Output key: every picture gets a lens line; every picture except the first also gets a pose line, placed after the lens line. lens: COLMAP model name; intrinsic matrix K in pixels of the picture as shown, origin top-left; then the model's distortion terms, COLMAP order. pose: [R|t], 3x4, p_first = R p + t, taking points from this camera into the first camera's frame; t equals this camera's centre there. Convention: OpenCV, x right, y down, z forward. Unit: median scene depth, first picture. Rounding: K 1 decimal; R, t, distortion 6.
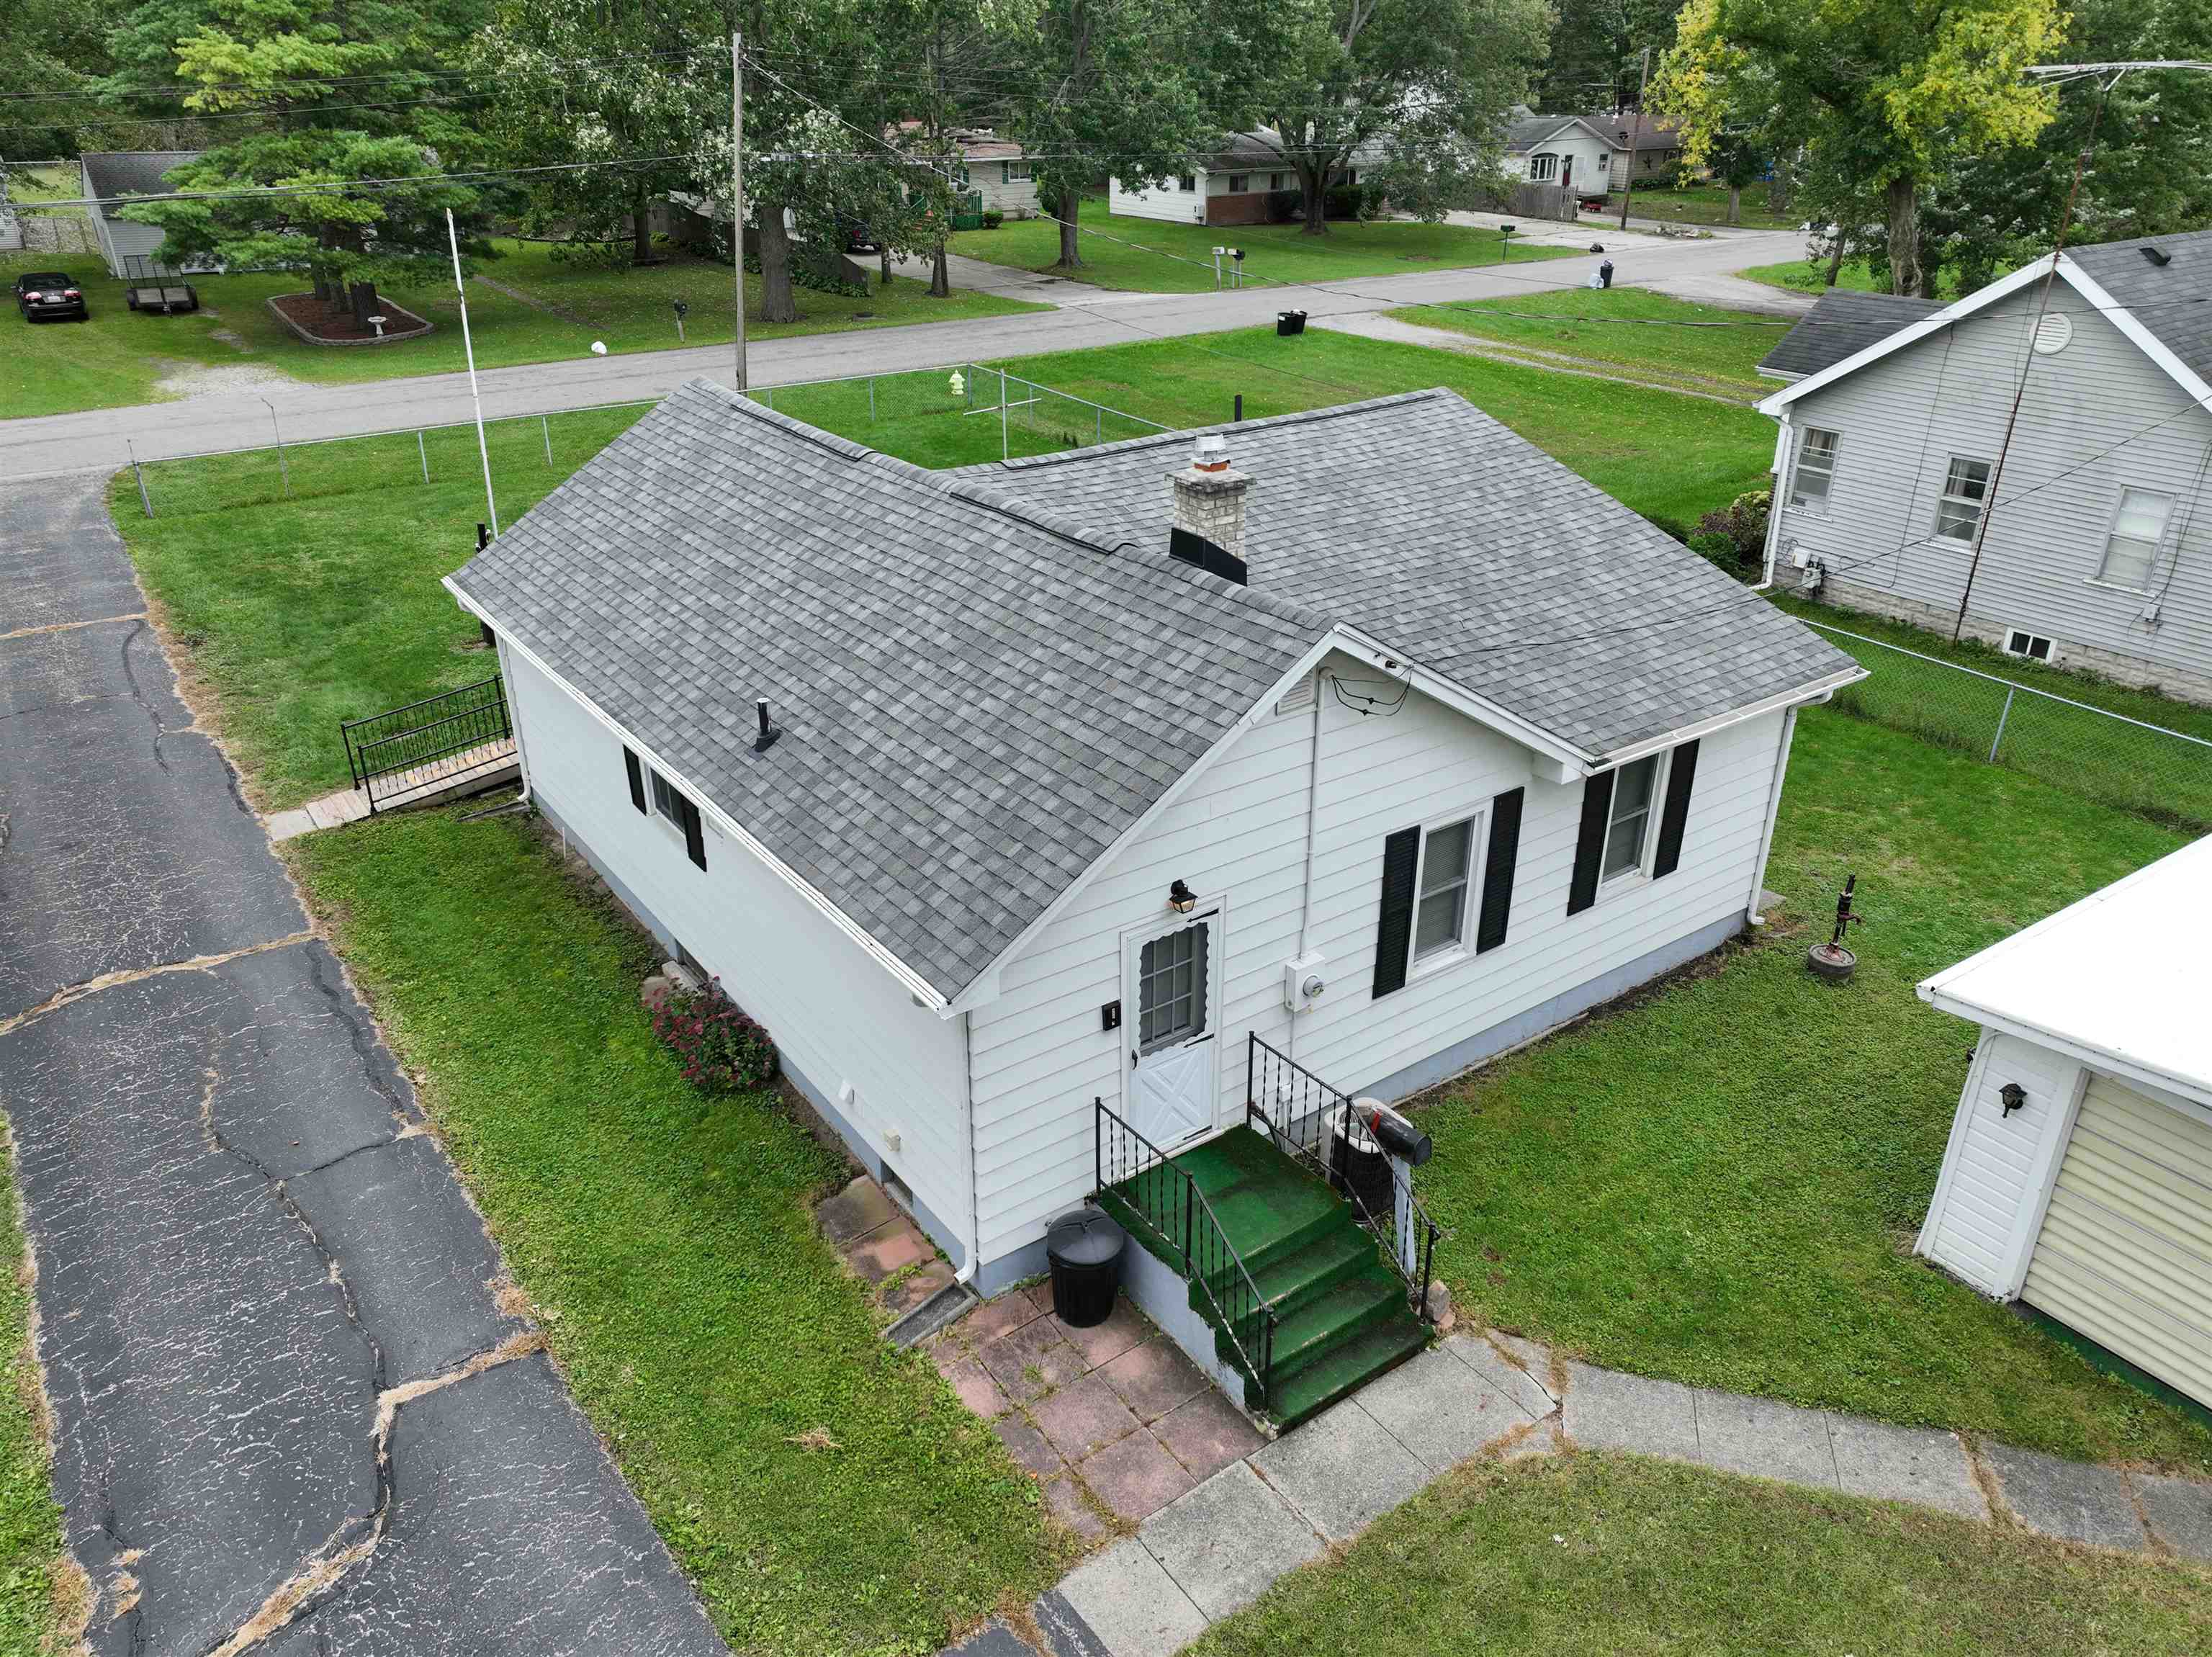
lens RADIAL K [[1570.1, 0, 1113.1], [0, 1570.1, 830.7], [0, 0, 1]] dist [0.003775, 0.015837]
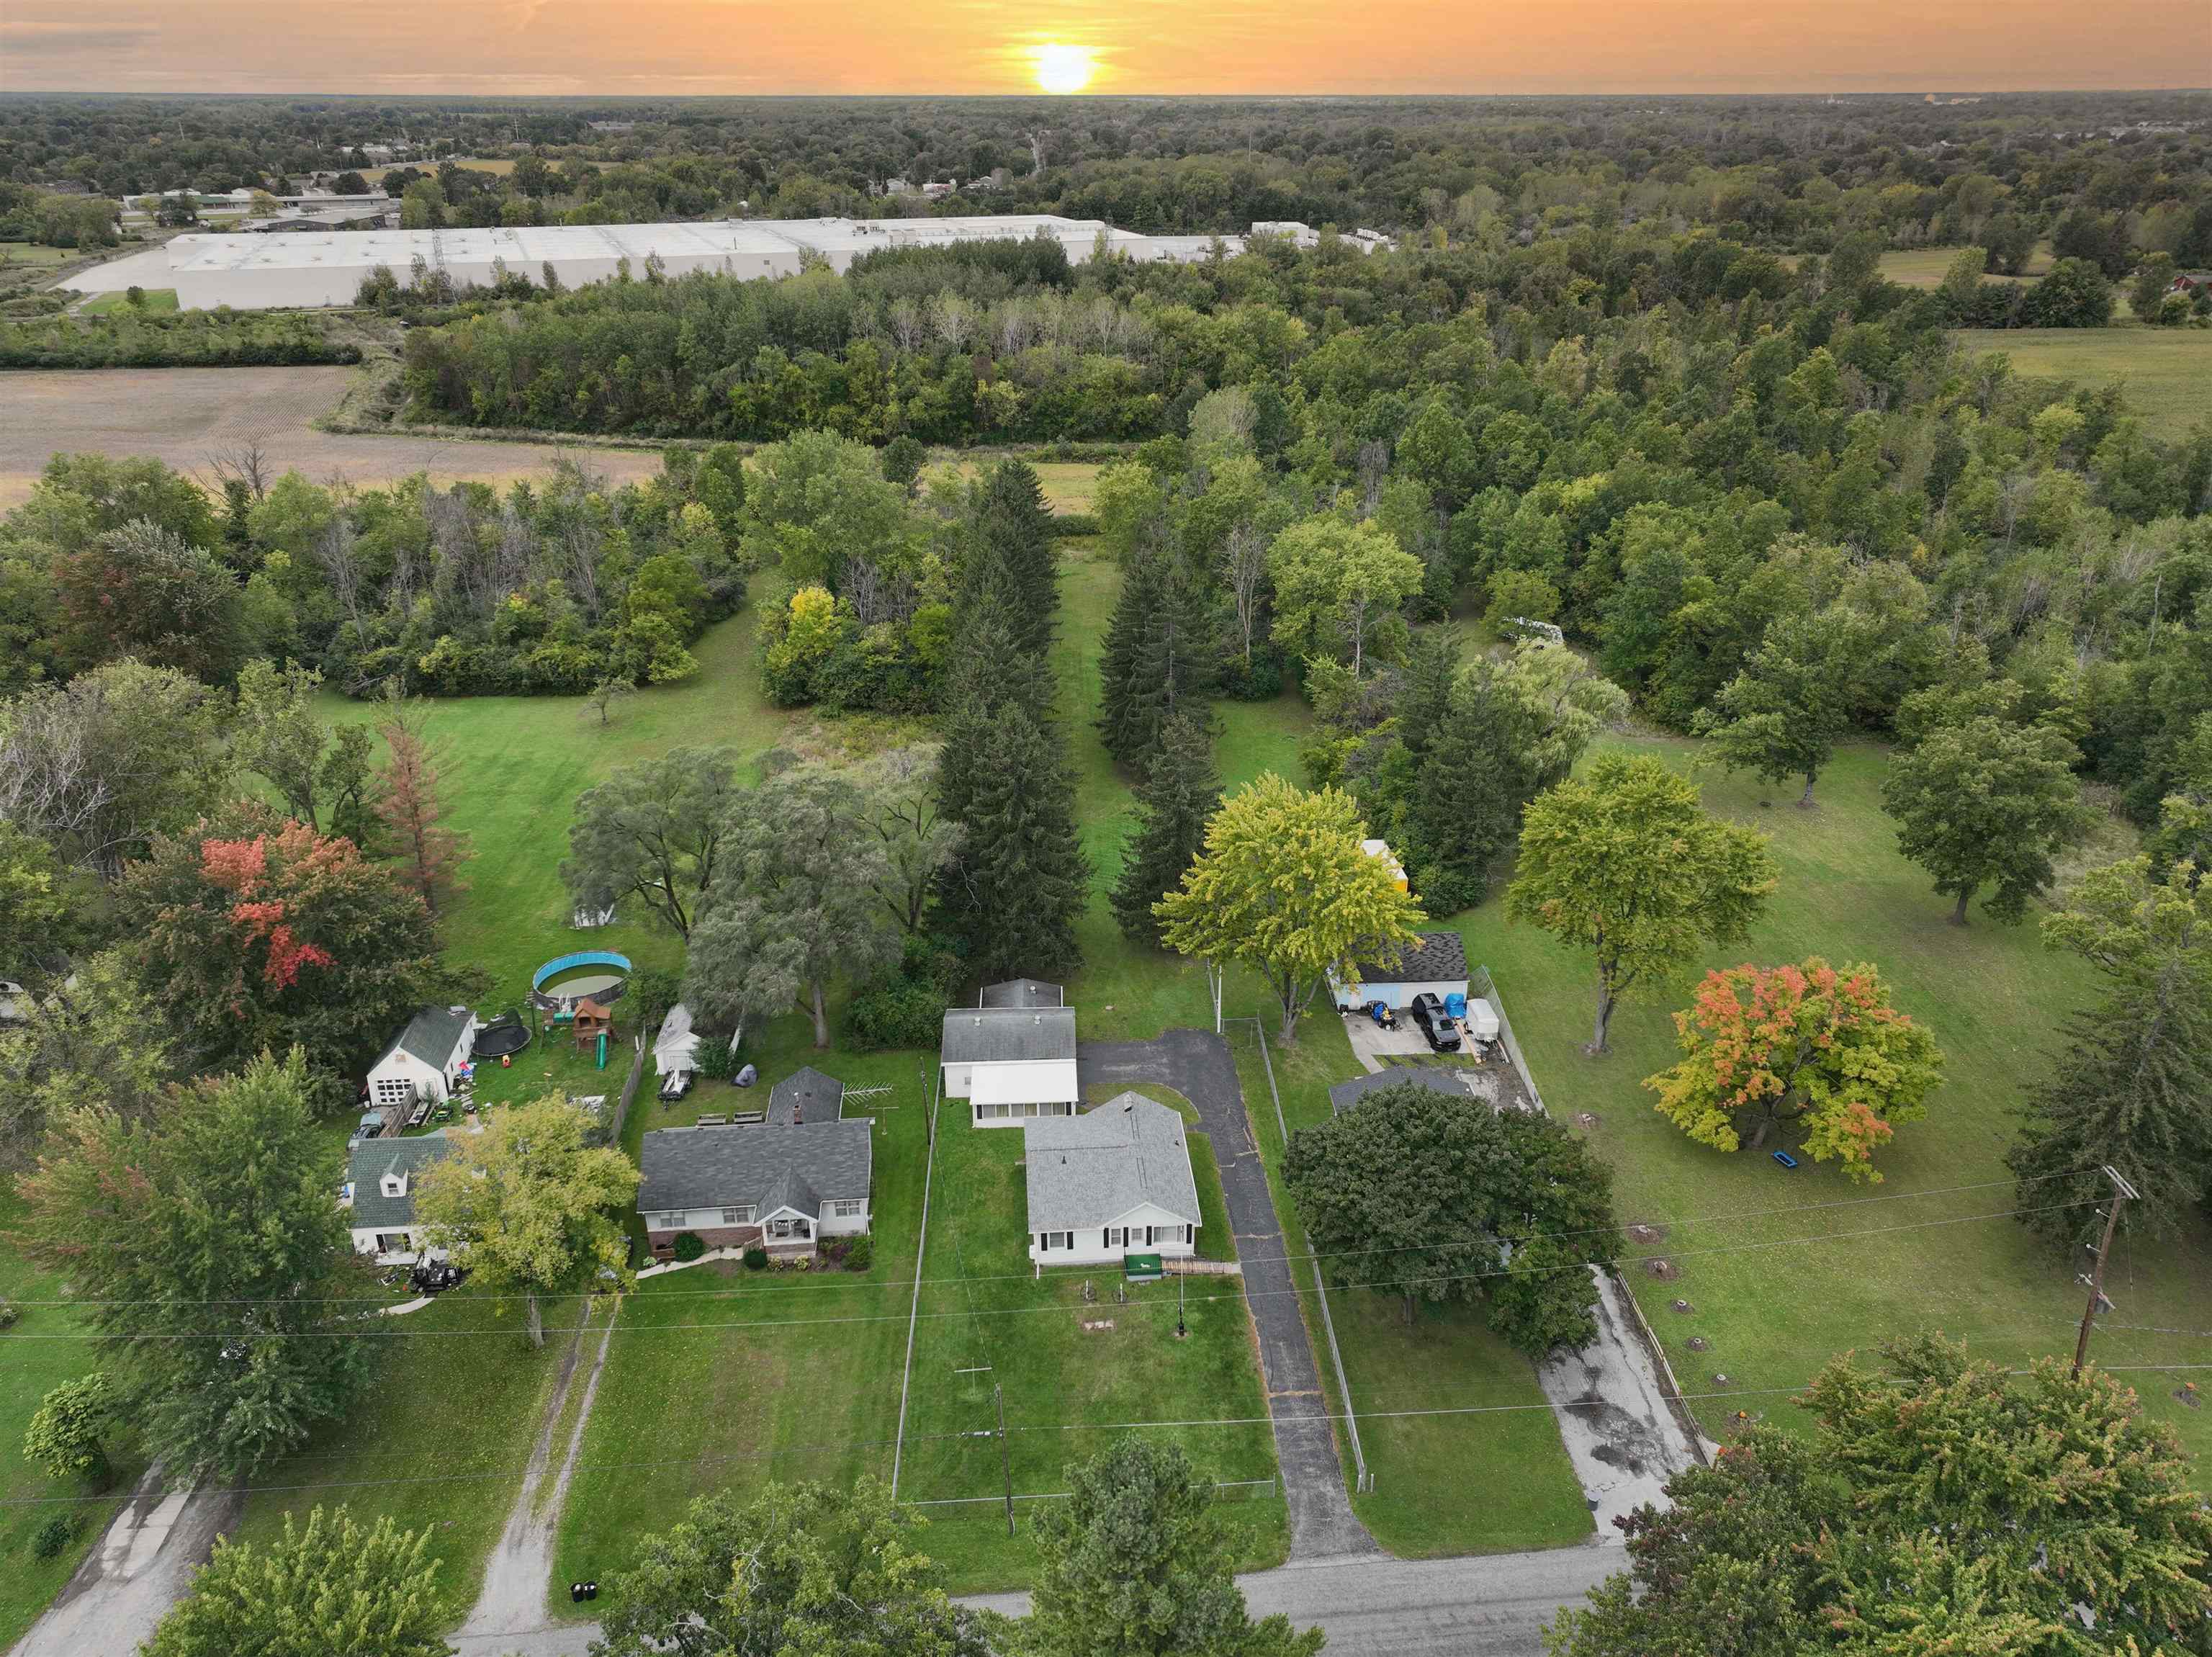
lens RADIAL K [[1570.1, 0, 1113.1], [0, 1570.1, 830.7], [0, 0, 1]] dist [0.003775, 0.015837]
pose [[-0.852656, -0.226261, 0.470939, -1.800220], [0.230256, 0.646383, 0.727442, -3.747459], [-0.468999, 0.728694, -0.499045, 2.152356]]
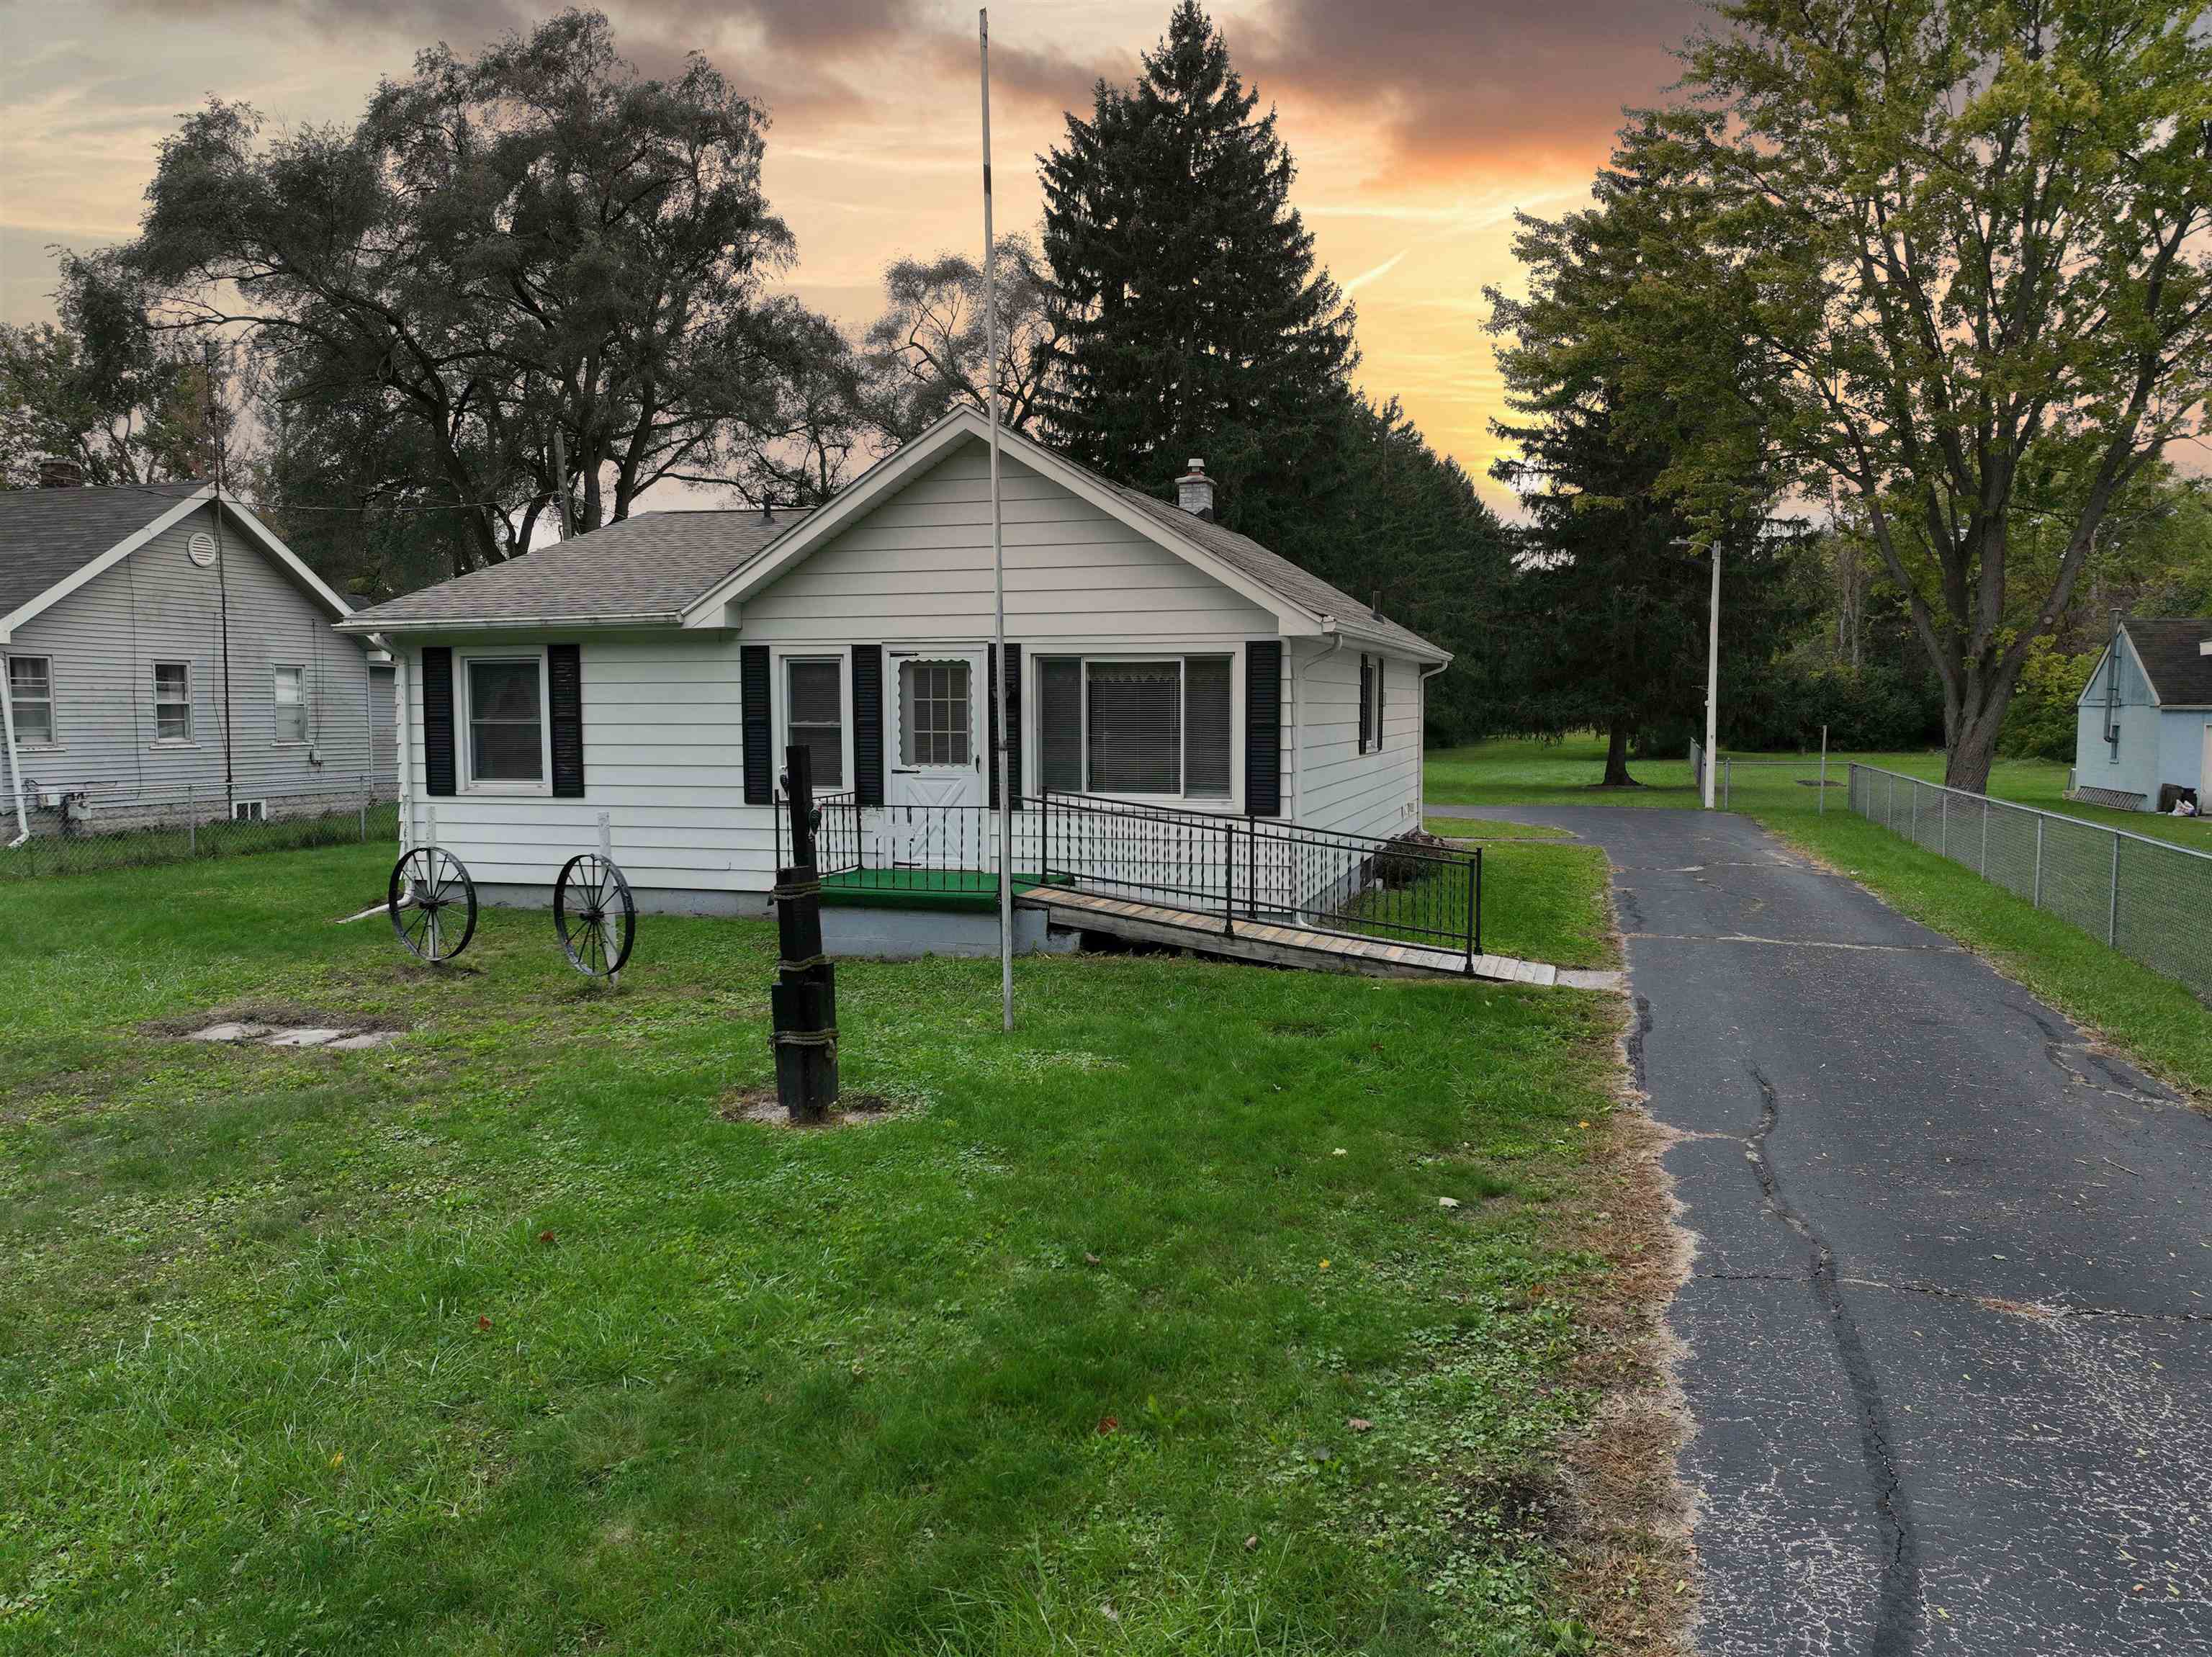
lens RADIAL K [[1570.1, 0, 1113.1], [0, 1570.1, 830.7], [0, 0, 1]] dist [0.003775, 0.015837]
pose [[-0.602747, -0.063811, 0.795377, -0.736004], [0.353815, 0.872072, 0.338090, -0.276777], [-0.715200, 0.485199, -0.503062, 1.155639]]
